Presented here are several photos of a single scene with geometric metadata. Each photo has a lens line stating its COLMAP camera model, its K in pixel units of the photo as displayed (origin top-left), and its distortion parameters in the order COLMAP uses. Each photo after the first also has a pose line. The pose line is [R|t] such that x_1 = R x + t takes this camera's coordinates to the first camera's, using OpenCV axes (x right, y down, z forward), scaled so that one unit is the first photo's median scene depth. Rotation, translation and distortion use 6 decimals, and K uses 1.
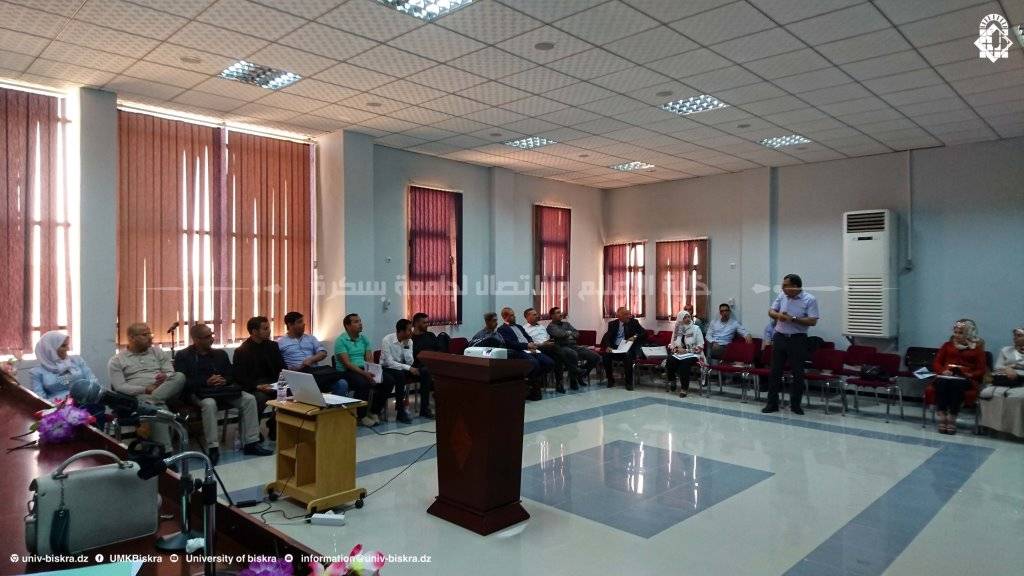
lens RADIAL K [[624.8, 0, 516.4], [0, 624.8, 288.5], [0, 0, 1]] dist [0.074359, -0.078816]
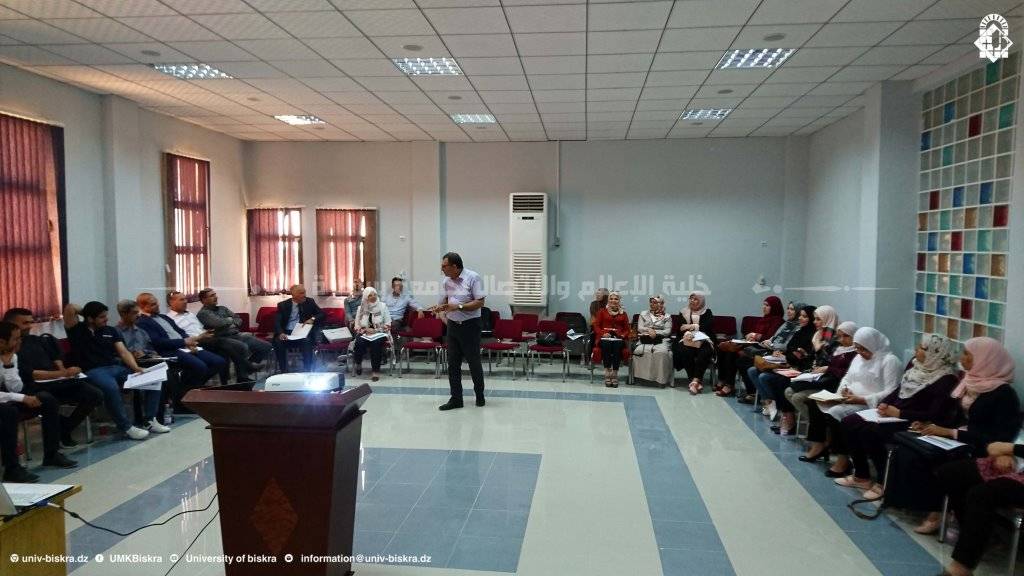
lens RADIAL K [[624.8, 0, 517.7], [0, 624.8, 288.9], [0, 0, 1]] dist [0.074359, -0.078816]
pose [[0.783965, -0.035253, 0.619803, -0.153534], [-0.003419, 0.998126, 0.061096, -0.023107], [-0.620795, -0.050017, 0.782376, 0.160540]]
